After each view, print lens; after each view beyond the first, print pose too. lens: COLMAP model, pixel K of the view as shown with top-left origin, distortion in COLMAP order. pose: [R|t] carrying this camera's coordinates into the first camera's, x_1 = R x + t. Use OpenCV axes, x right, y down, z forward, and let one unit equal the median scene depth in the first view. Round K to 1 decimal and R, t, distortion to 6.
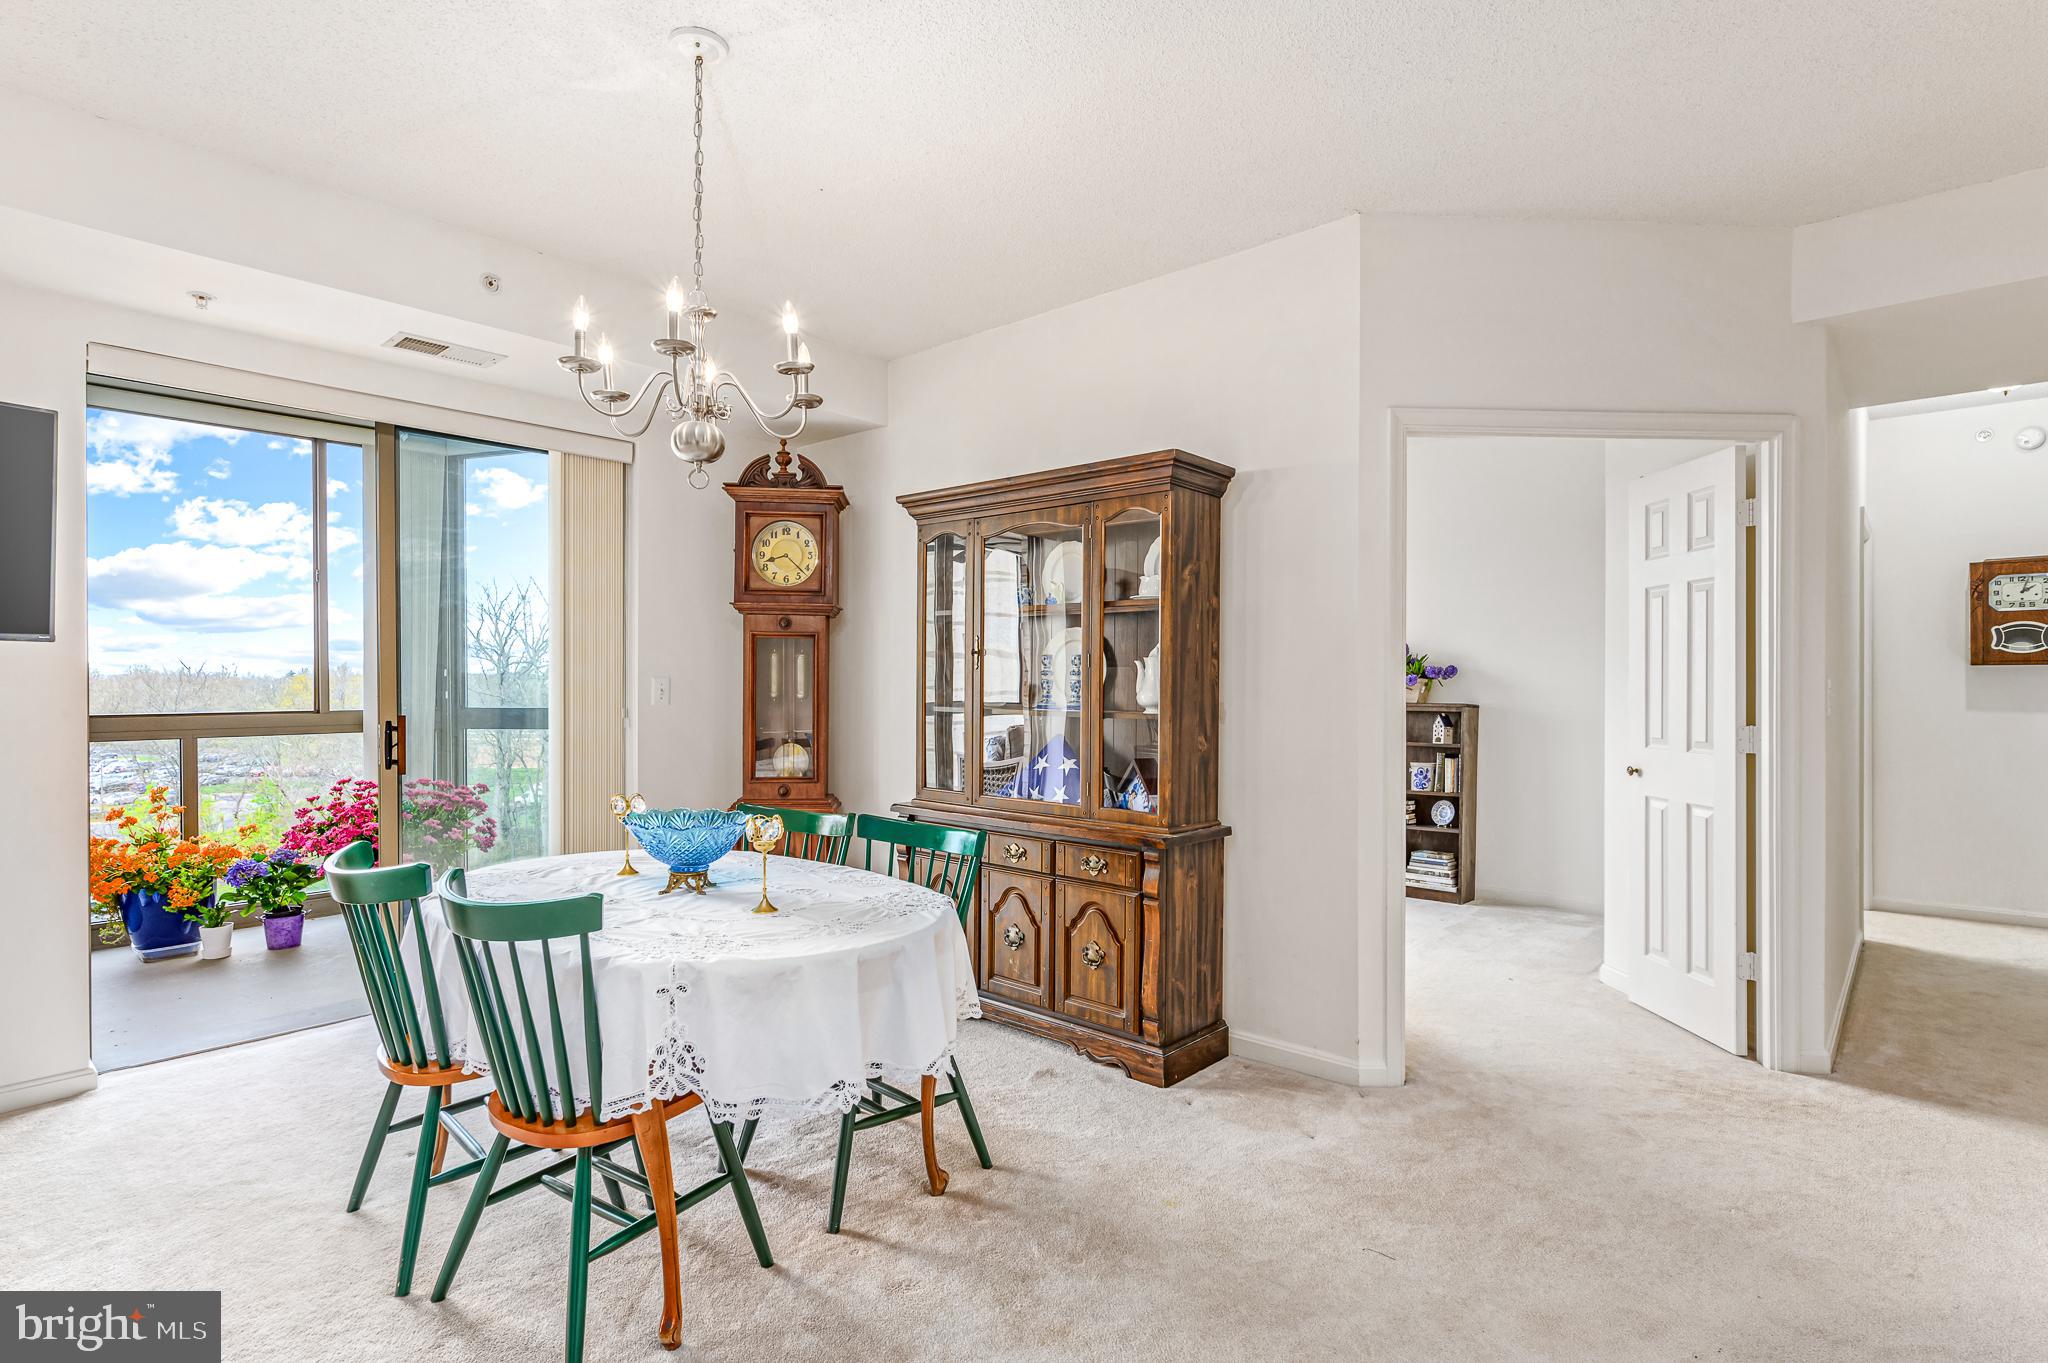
lens RADIAL K [[1028.7, 0, 1032.9], [0, 1028.7, 687.2], [0, 0, 1]] dist [-0.004538, 0.001780]
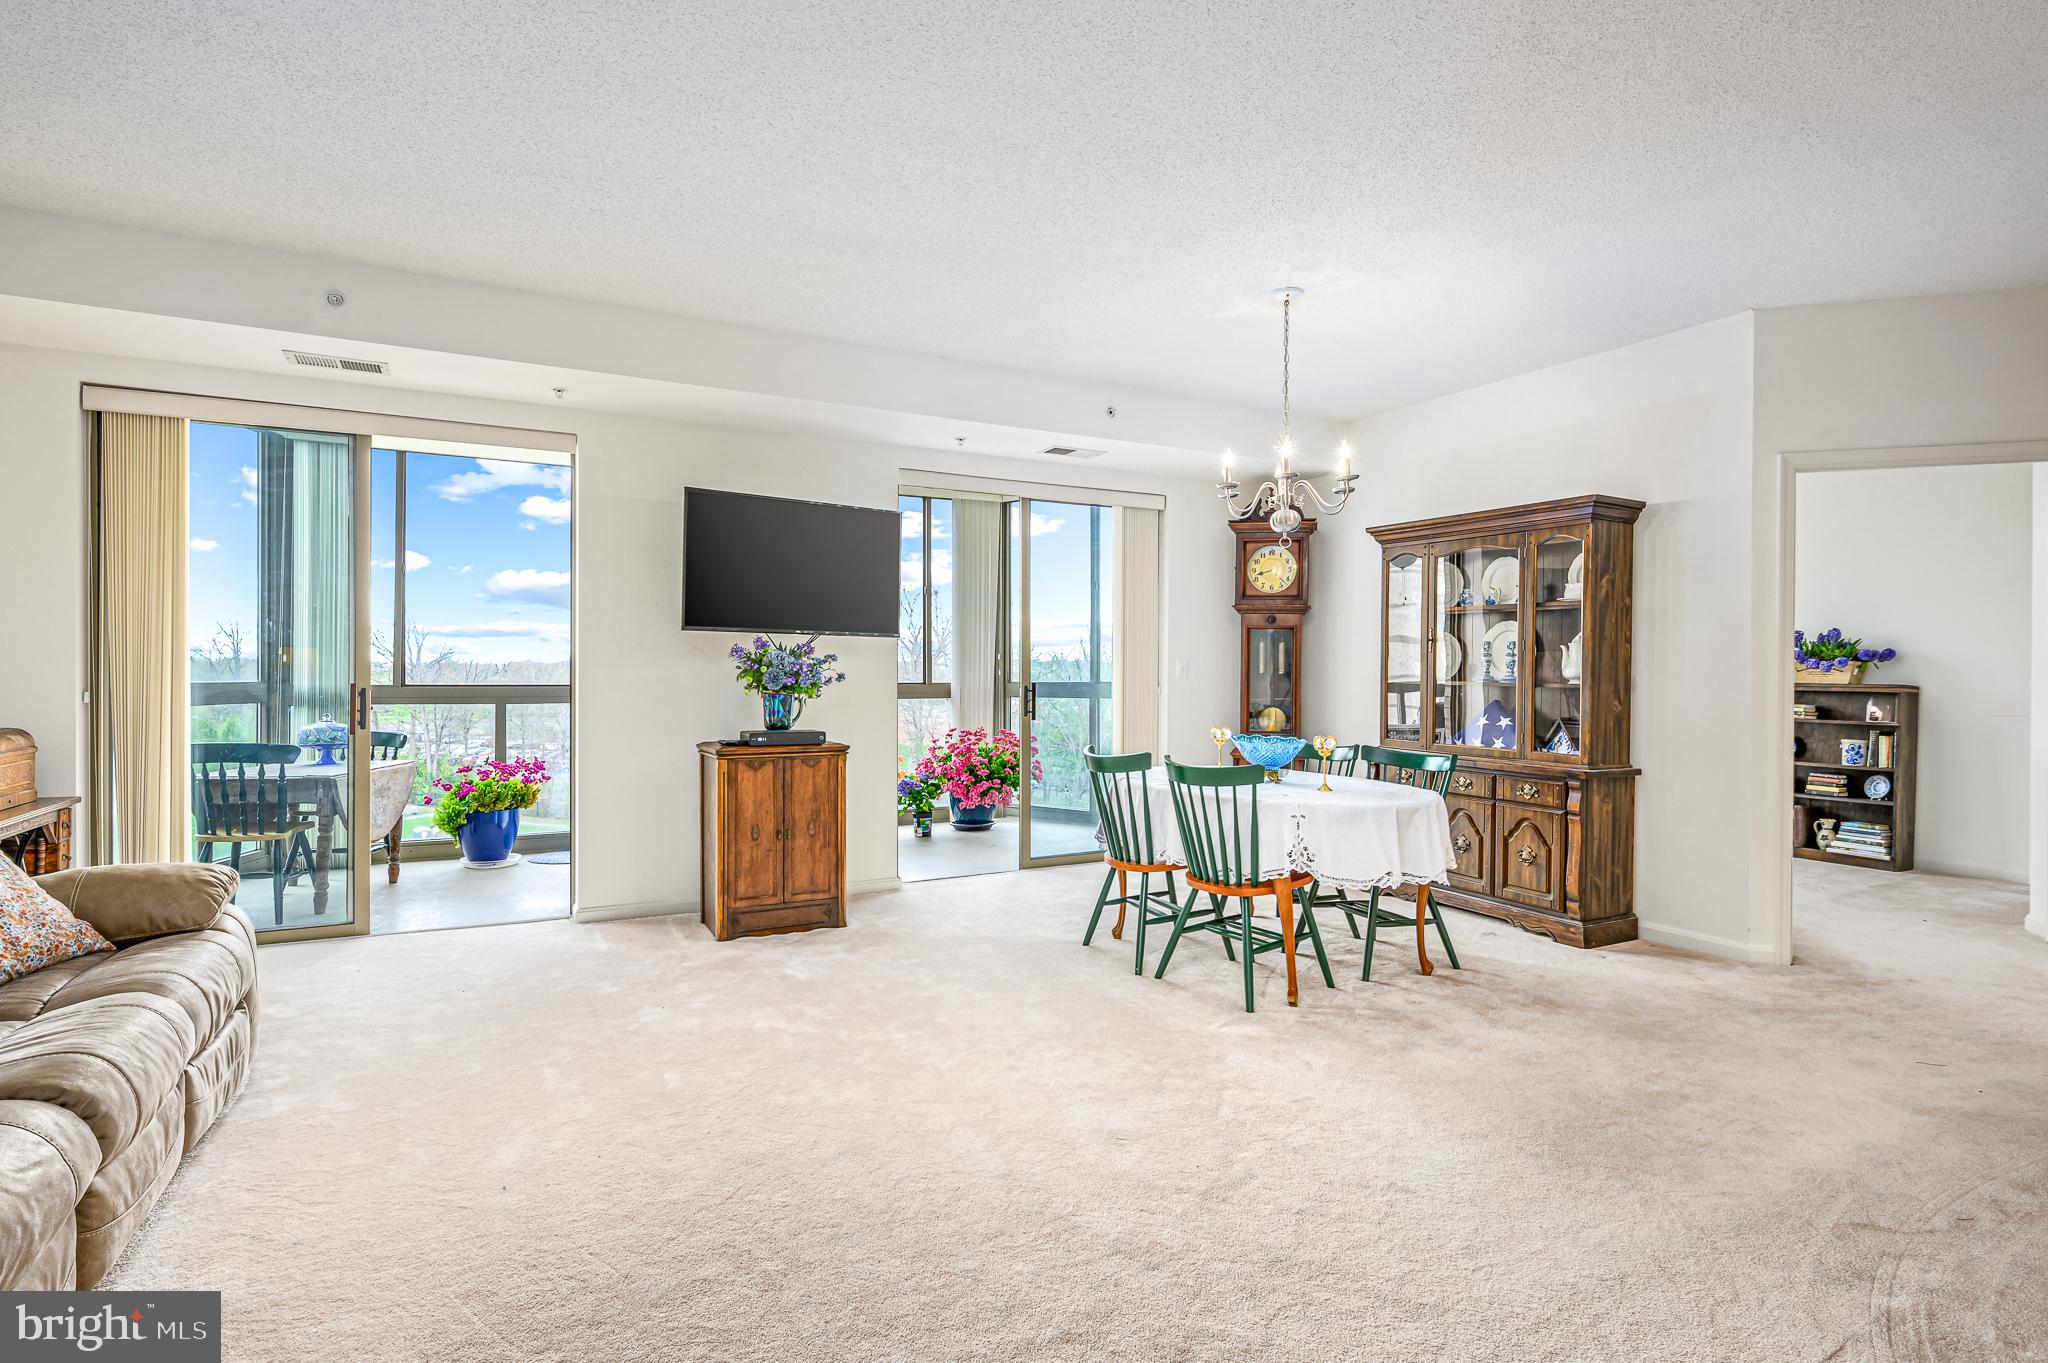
lens RADIAL K [[1028.7, 0, 1008.7], [0, 1028.7, 674.1], [0, 0, 1]] dist [-0.004538, 0.001780]
pose [[0.929922, 0.004968, -0.367722, -0.082266], [-0.005242, 0.999986, 0.000254, 0.016243], [0.367719, 0.001692, 0.929936, -0.549333]]
